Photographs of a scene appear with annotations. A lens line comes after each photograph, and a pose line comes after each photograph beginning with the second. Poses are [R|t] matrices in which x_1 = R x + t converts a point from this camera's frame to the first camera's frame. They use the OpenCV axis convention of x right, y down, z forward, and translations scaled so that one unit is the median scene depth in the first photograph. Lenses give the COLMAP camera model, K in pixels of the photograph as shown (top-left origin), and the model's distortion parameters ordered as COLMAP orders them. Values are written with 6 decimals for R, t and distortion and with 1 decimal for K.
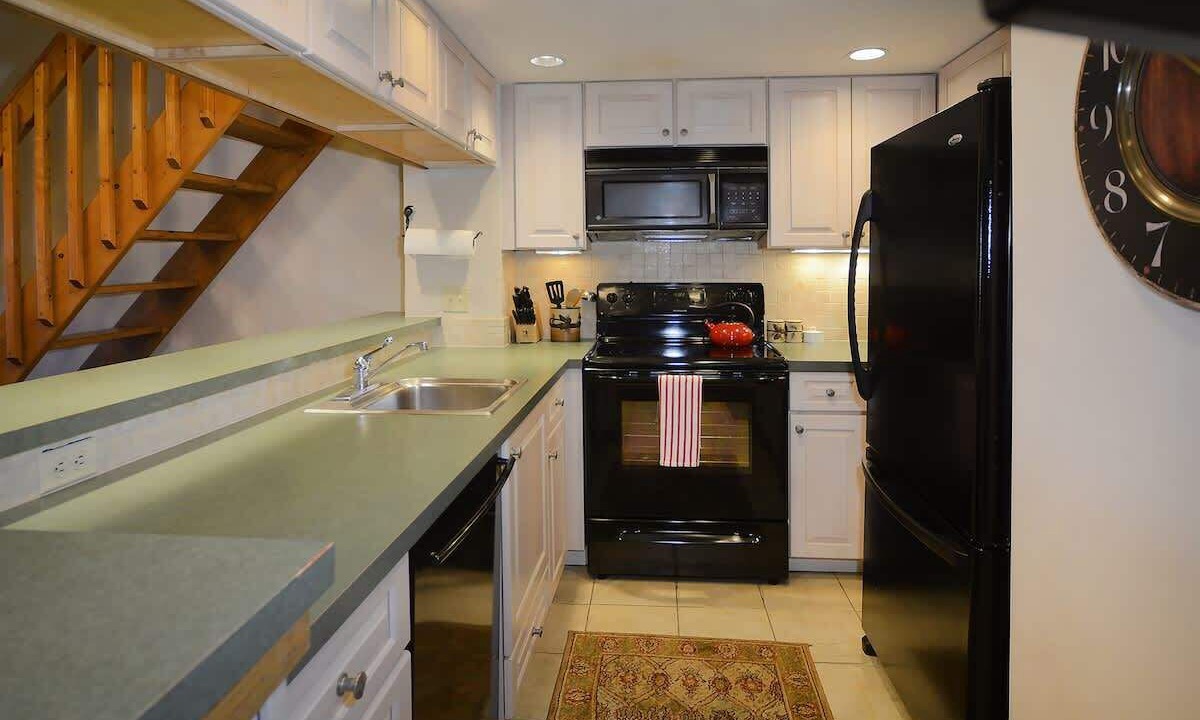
lens RADIAL K [[664.3, 0, 598.2], [0, 664.3, 294.0], [0, 0, 1]] dist [-0.004683, -0.000812]
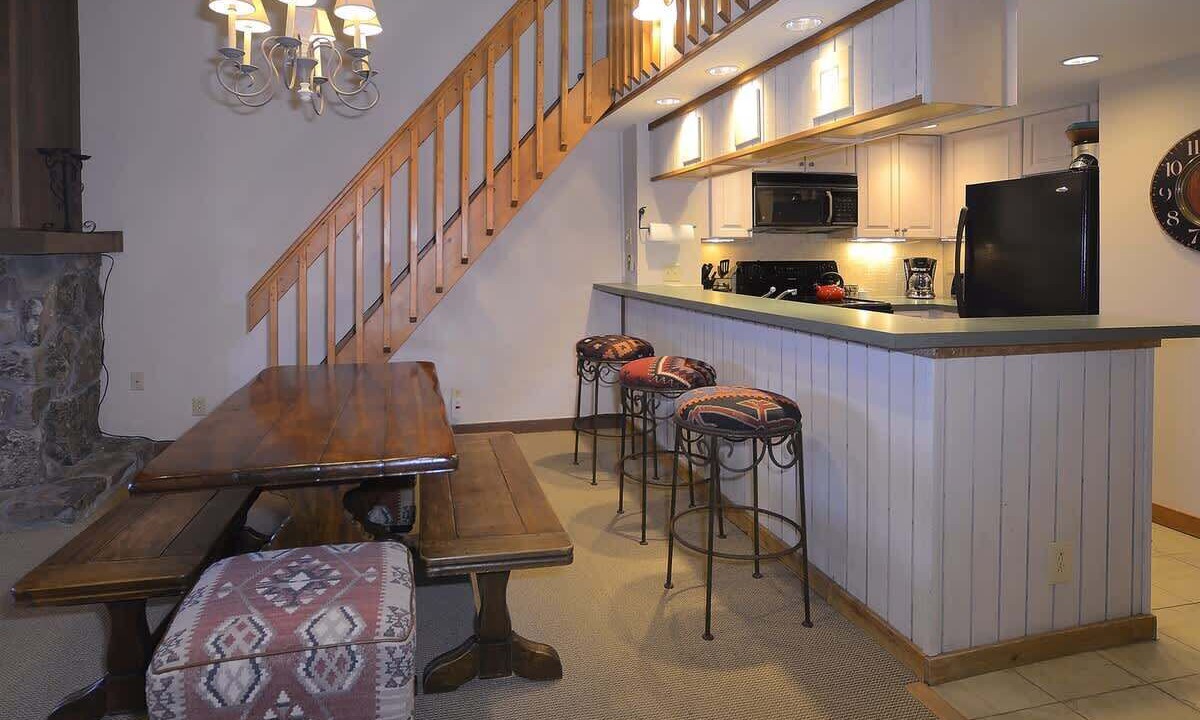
lens RADIAL K [[674.0, 0, 571.5], [0, 674.0, 269.0], [0, 0, 1]] dist [-0.002431, -0.001278]
pose [[0.954013, -0.007787, 0.299663, -0.956300], [0.015517, 0.999605, -0.023423, 0.035338], [-0.299362, 0.026995, 0.953758, -0.371590]]
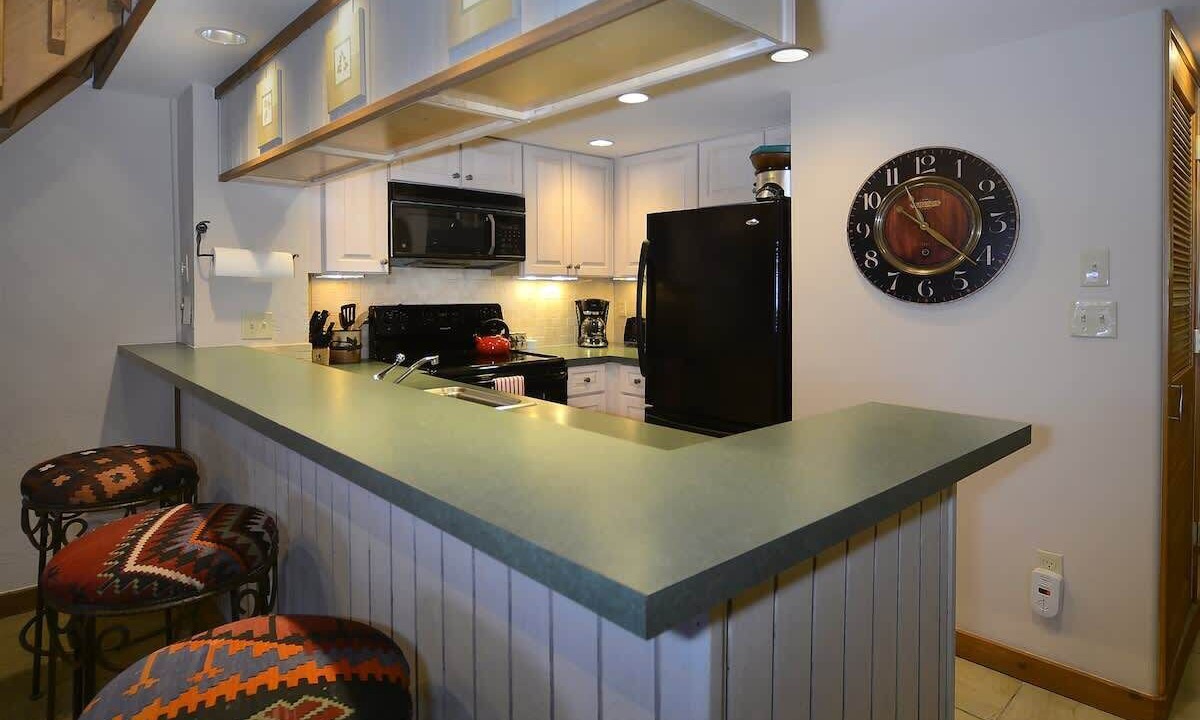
lens RADIAL K [[664.3, 0, 598.2], [0, 664.3, 294.0], [0, 0, 1]] dist [-0.004683, -0.000812]
pose [[0.683287, -0.003648, 0.730141, -0.627861], [0.030437, 0.999261, -0.023491, 0.000928], [-0.729515, 0.038275, 0.682893, 0.019993]]
